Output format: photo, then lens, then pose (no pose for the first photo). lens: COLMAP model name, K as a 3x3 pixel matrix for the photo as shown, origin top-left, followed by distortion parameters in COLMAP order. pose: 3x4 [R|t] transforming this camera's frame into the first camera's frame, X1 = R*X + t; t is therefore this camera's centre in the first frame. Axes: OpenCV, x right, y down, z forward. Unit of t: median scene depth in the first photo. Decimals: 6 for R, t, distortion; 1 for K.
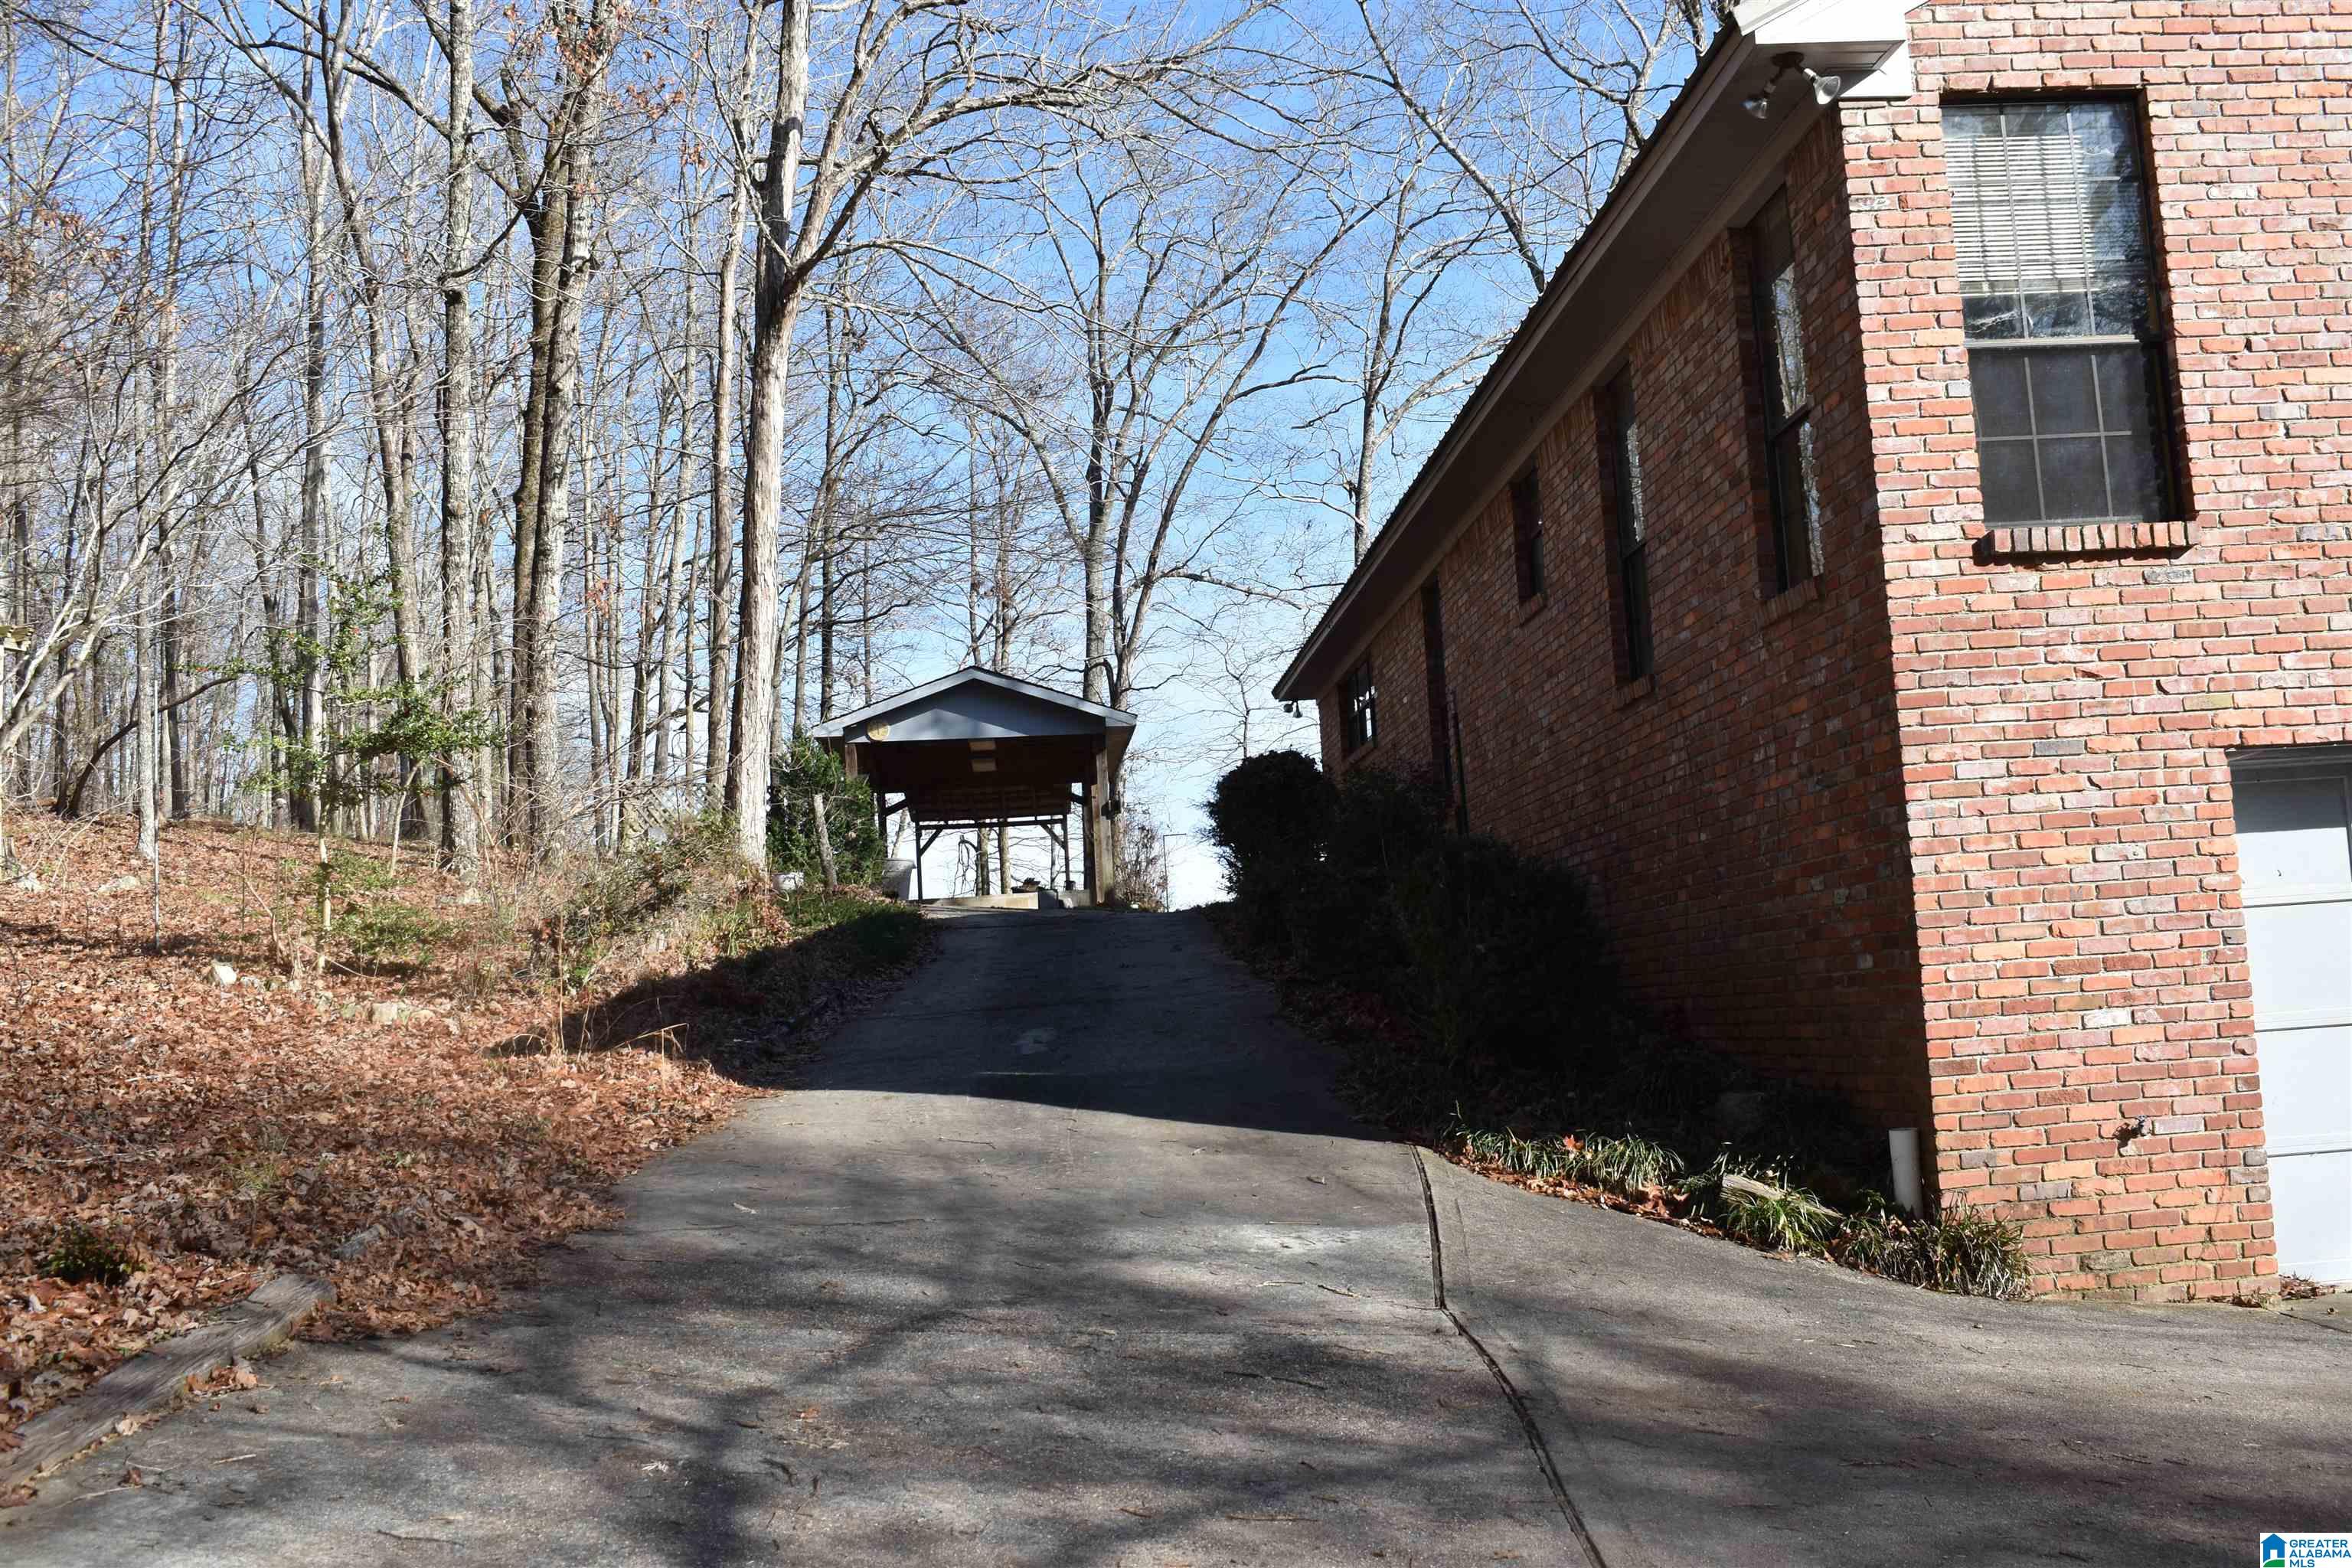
lens RADIAL K [[2404.5, 0, 1180.3], [0, 2404.5, 790.8], [0, 0, 1]] dist [-0.070834, 0.002628]
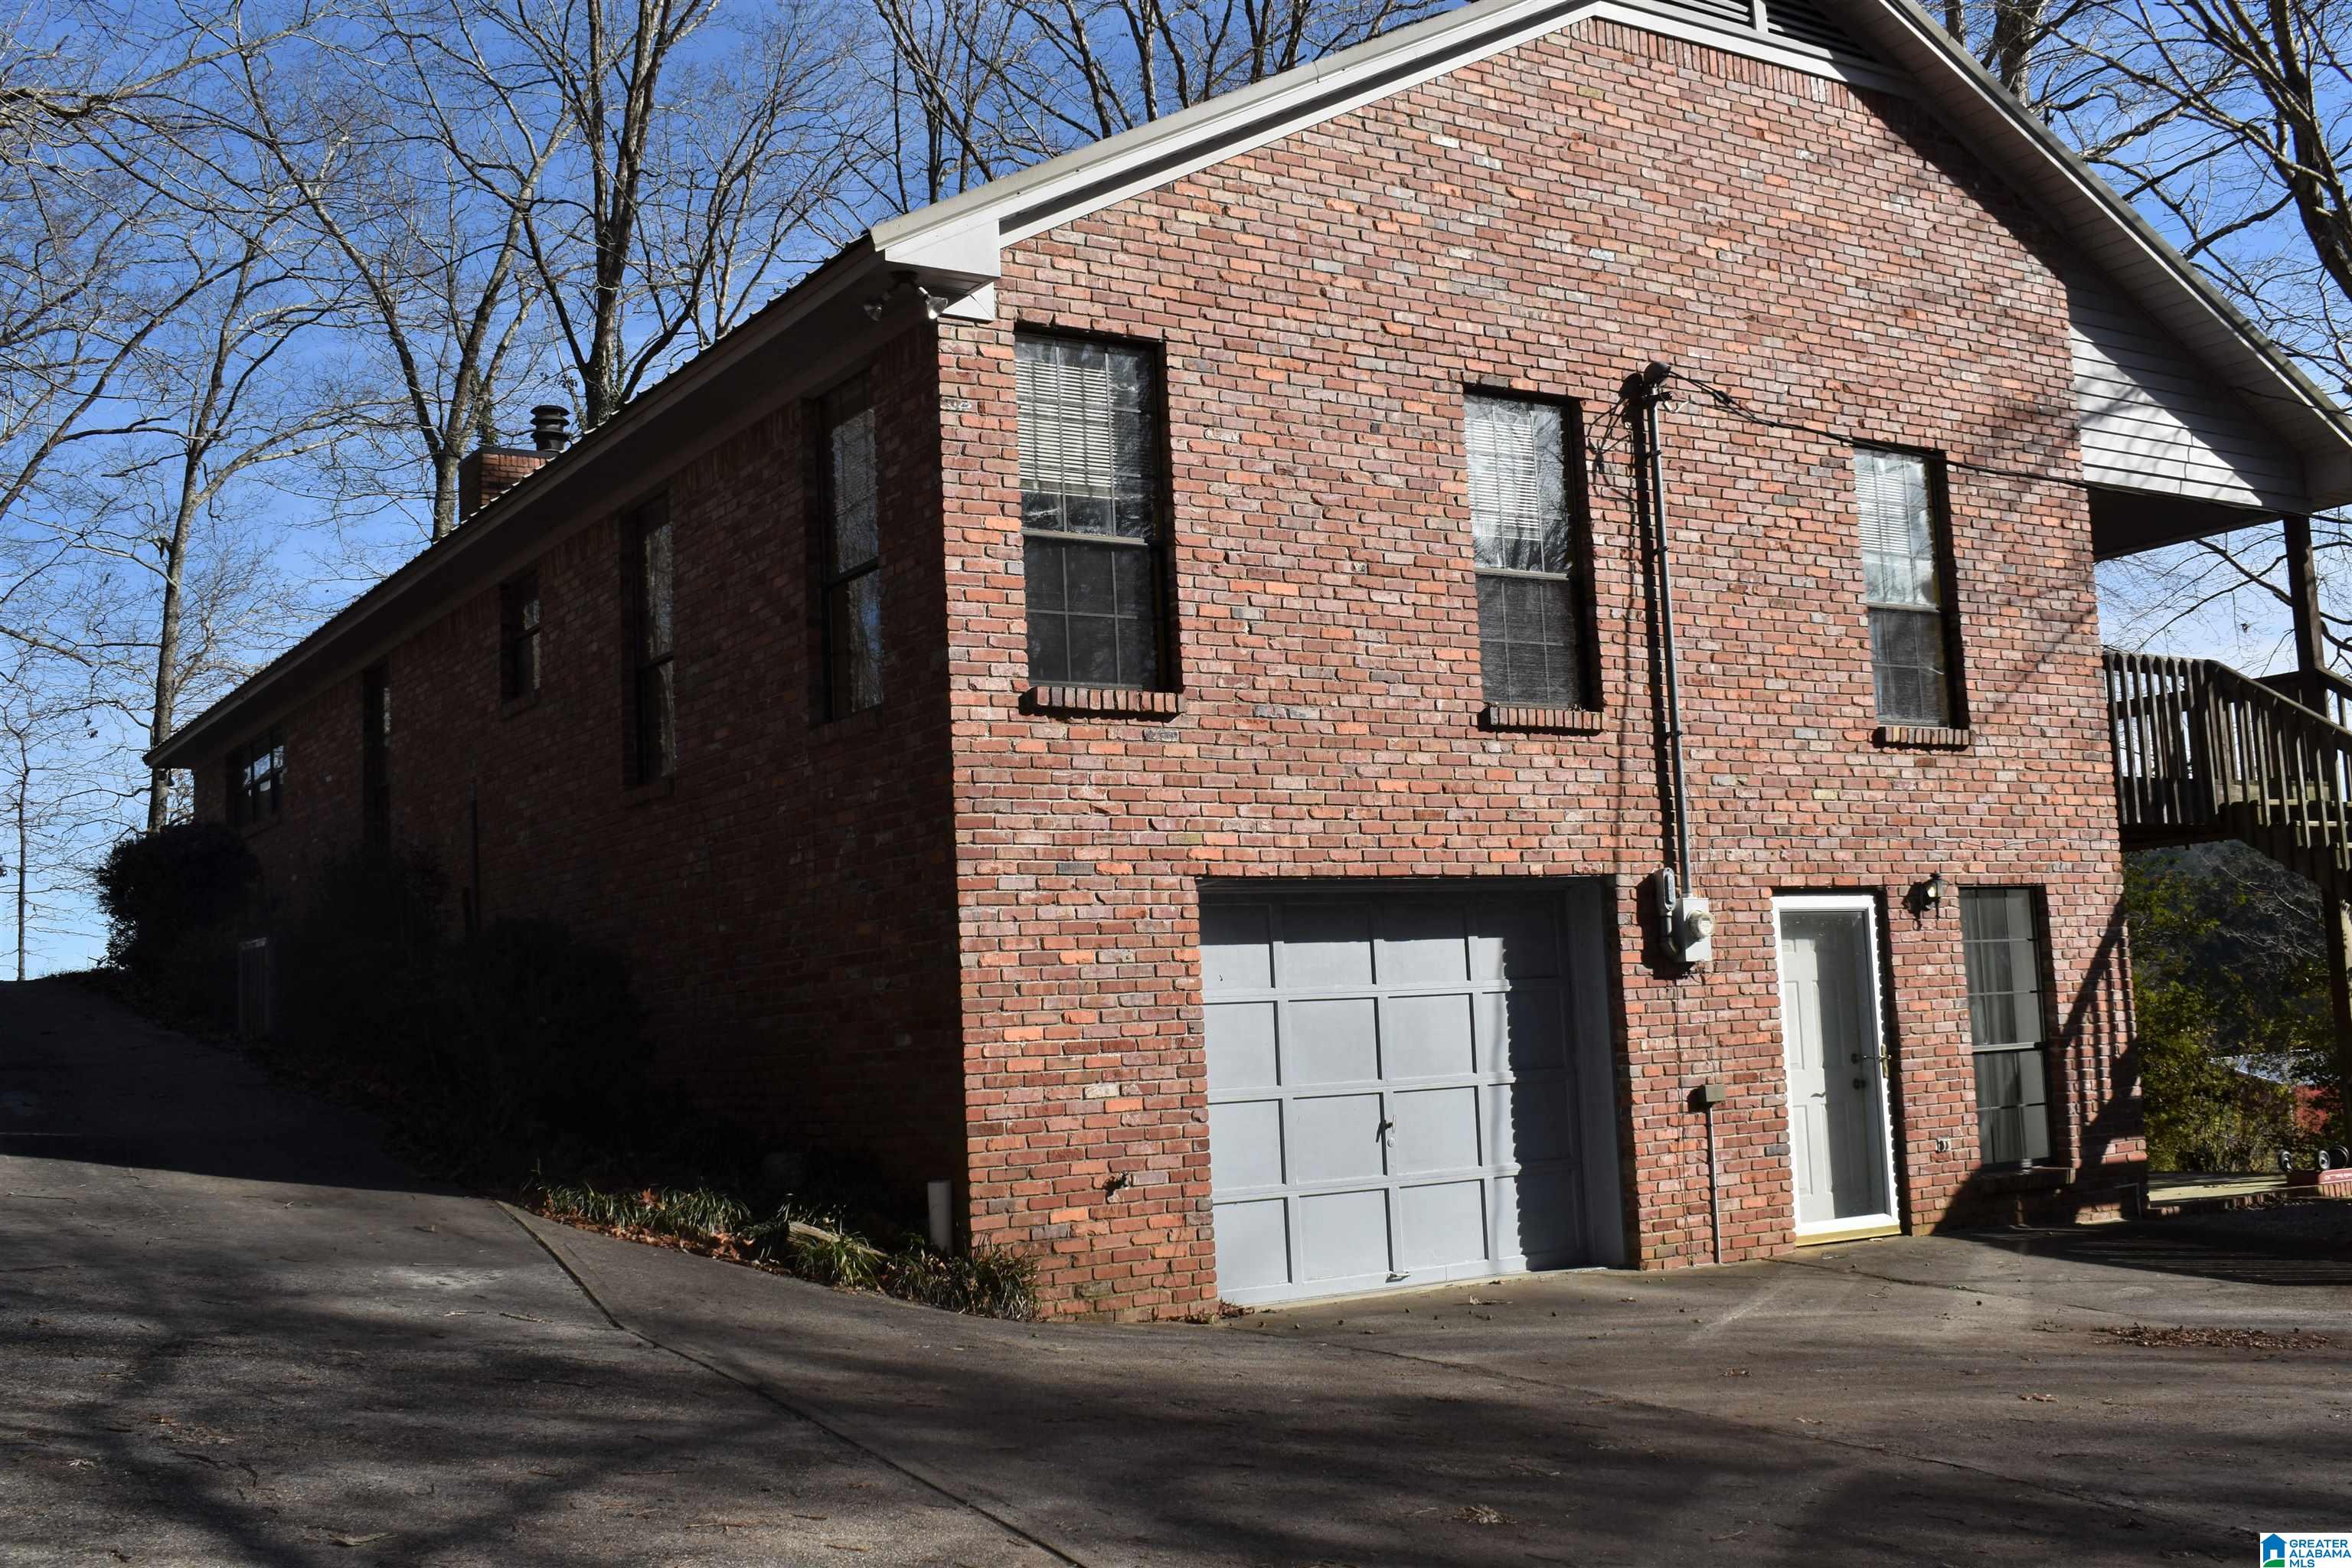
lens RADIAL K [[2404.5, 0, 1180.3], [0, 2404.5, 790.8], [0, 0, 1]] dist [-0.070834, 0.002628]
pose [[0.870533, 0.073258, 0.486627, -0.186711], [-0.053191, 0.997071, -0.054946, 0.006977], [-0.489227, 0.021948, 0.871880, -0.103547]]
